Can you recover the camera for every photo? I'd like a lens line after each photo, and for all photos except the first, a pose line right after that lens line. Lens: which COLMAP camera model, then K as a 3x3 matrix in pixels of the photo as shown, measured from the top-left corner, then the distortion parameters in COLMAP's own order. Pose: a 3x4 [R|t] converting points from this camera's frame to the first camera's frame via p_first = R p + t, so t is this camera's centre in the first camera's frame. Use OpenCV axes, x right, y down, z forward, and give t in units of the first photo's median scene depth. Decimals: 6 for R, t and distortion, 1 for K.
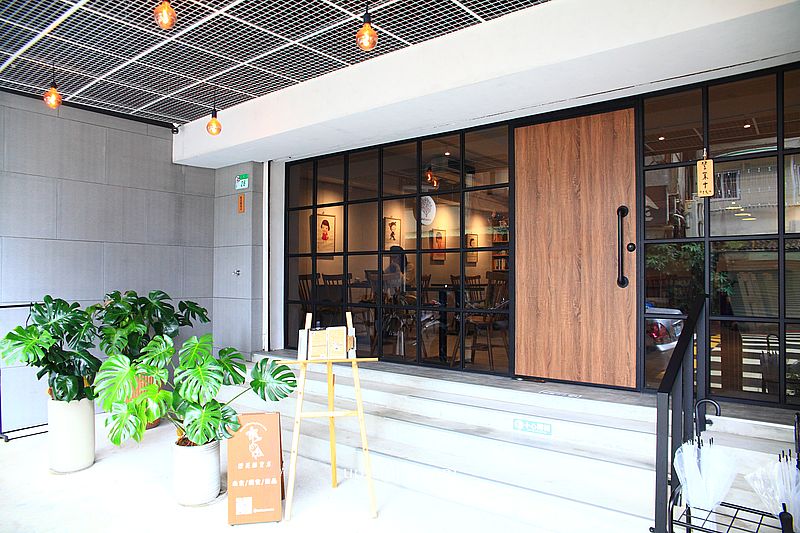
lens RADIAL K [[558.8, 0, 396.0], [0, 558.8, 271.0], [0, 0, 1]] dist [-0.073034, 0.012237]
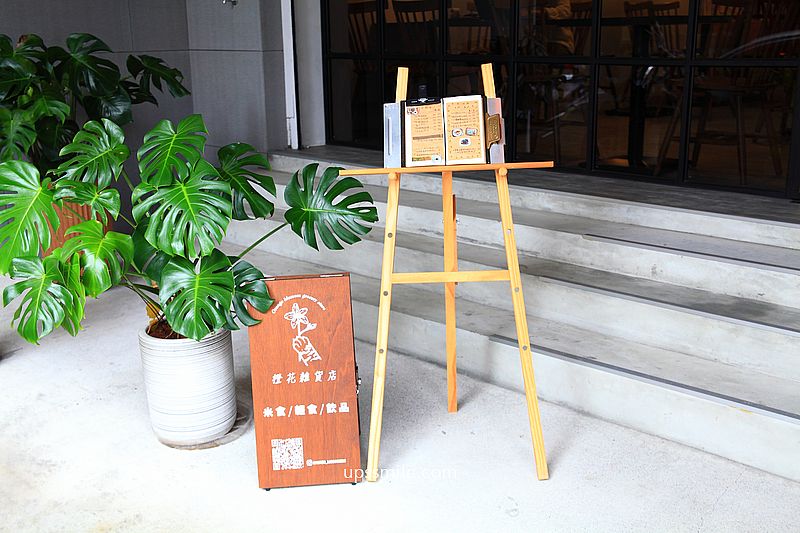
lens RADIAL K [[928.8, 0, 399.9], [0, 928.8, 262.6], [0, 0, 1]] dist [0.003607, 0.000000]
pose [[0.995619, 0.004128, -0.093416, -0.085302], [0.020572, 0.964877, 0.261896, 0.029394], [0.091216, -0.262670, 0.960564, 0.206906]]
